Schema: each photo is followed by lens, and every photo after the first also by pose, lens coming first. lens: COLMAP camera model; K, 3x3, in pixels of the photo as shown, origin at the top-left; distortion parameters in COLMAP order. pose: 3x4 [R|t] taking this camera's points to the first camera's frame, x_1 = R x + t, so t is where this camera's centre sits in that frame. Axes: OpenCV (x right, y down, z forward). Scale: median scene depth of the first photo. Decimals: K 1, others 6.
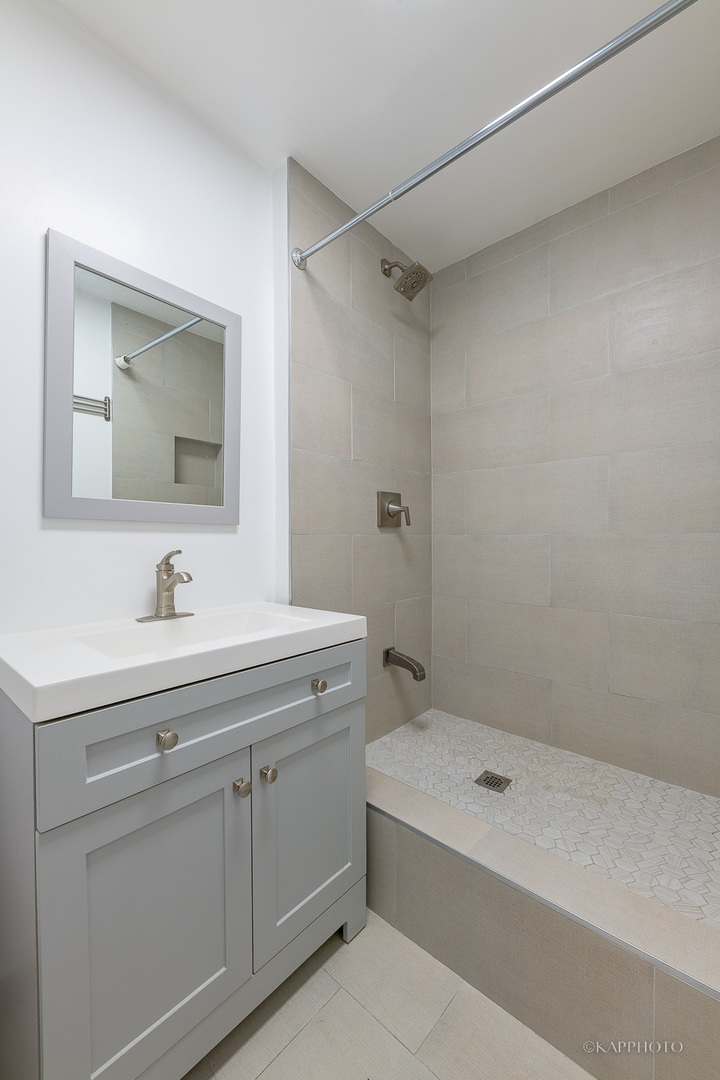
lens RADIAL K [[494.8, 0, 360.0], [0, 494.8, 540.0], [0, 0, 1]] dist [-0.001183, -0.000596]
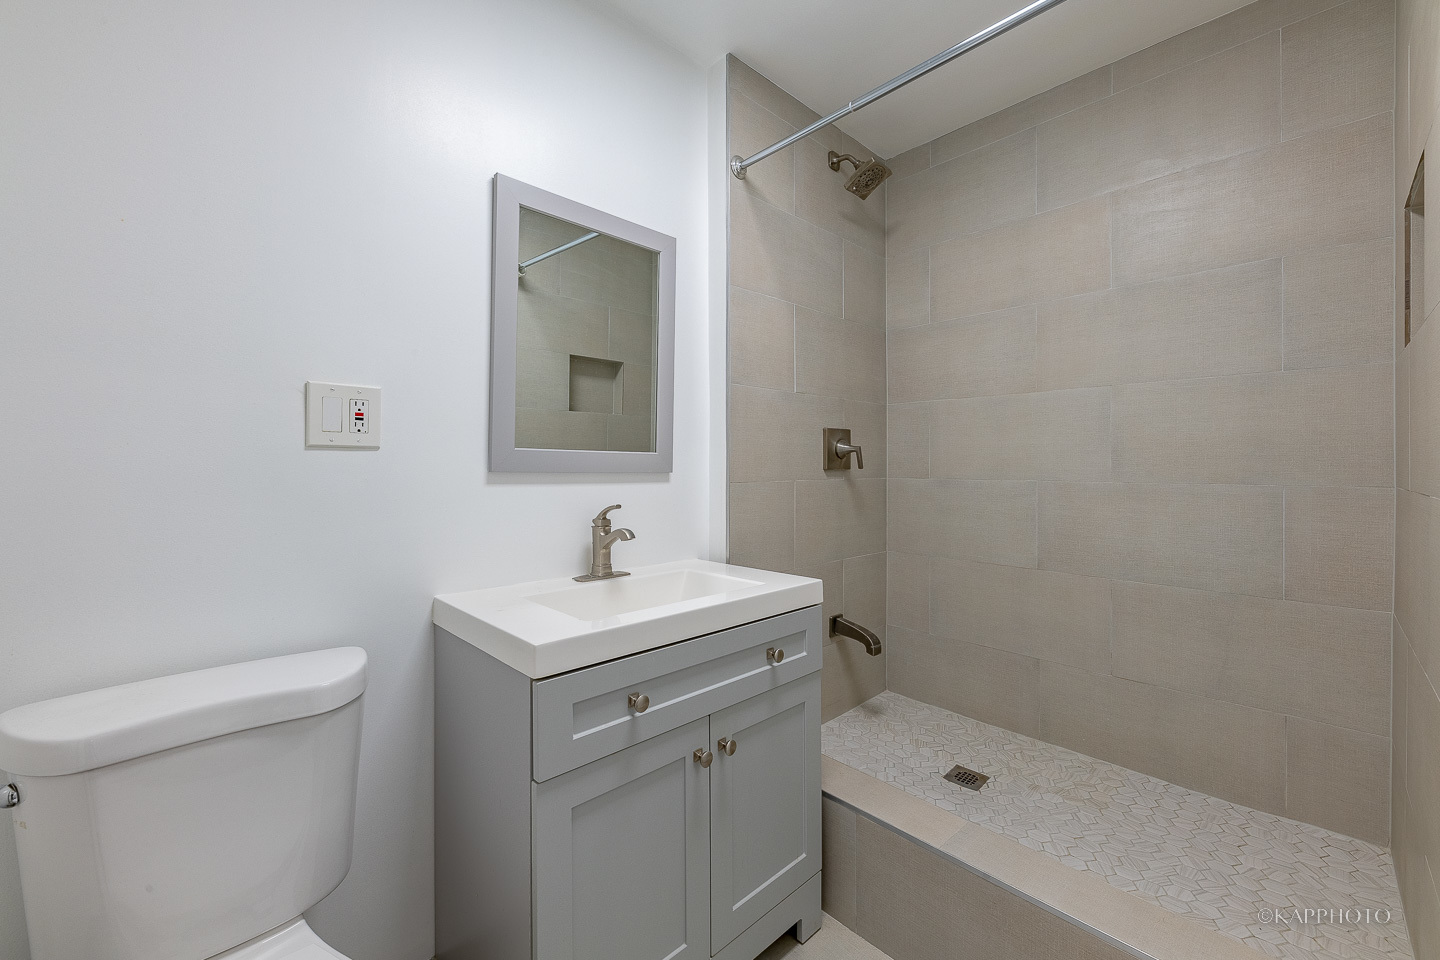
lens RADIAL K [[648.1, 0, 719.2], [0, 648.1, 467.7], [0, 0, 1]] dist [0.000275, -0.000813]
pose [[0.995804, 0.002249, -0.091483, -0.046622], [-0.002723, 0.999984, -0.005051, -0.029020], [0.091470, 0.005279, 0.995794, -0.128882]]
